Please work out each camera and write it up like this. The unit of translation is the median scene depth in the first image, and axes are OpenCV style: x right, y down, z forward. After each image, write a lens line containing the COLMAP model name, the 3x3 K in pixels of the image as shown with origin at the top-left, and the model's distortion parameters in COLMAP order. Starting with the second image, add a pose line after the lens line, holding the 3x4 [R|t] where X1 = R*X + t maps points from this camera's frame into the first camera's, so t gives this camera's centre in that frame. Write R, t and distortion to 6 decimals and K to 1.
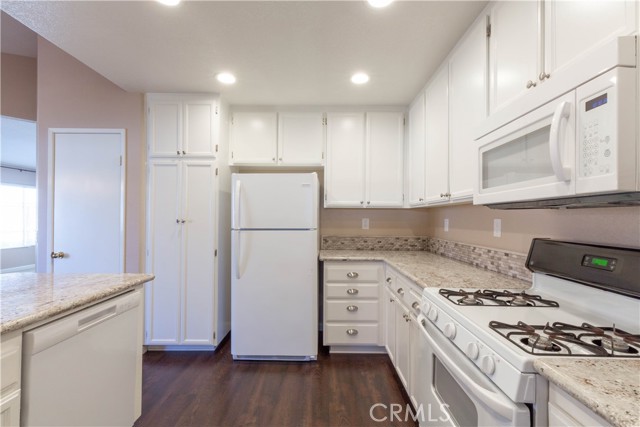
lens RADIAL K [[298.3, 0, 317.5], [0, 298.3, 216.8], [0, 0, 1]] dist [0.002461, -0.001195]
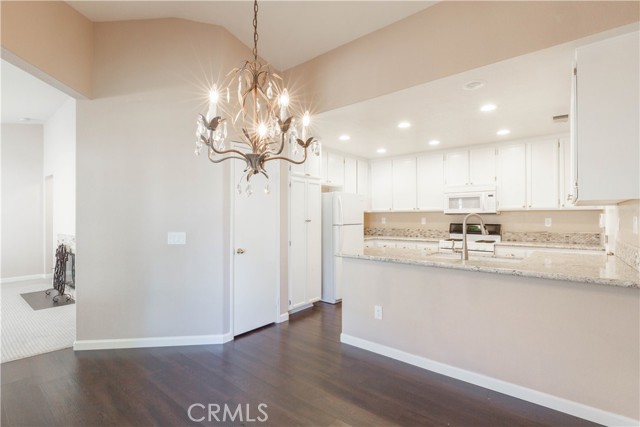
lens RADIAL K [[317.4, 0, 321.9], [0, 317.4, 216.8], [0, 0, 1]] dist [-0.007667, 0.001767]
pose [[0.608135, -0.004522, 0.793820, -1.666861], [0.002816, 0.999990, 0.003539, -0.009946], [-0.793828, 0.000084, 0.608142, -0.014505]]
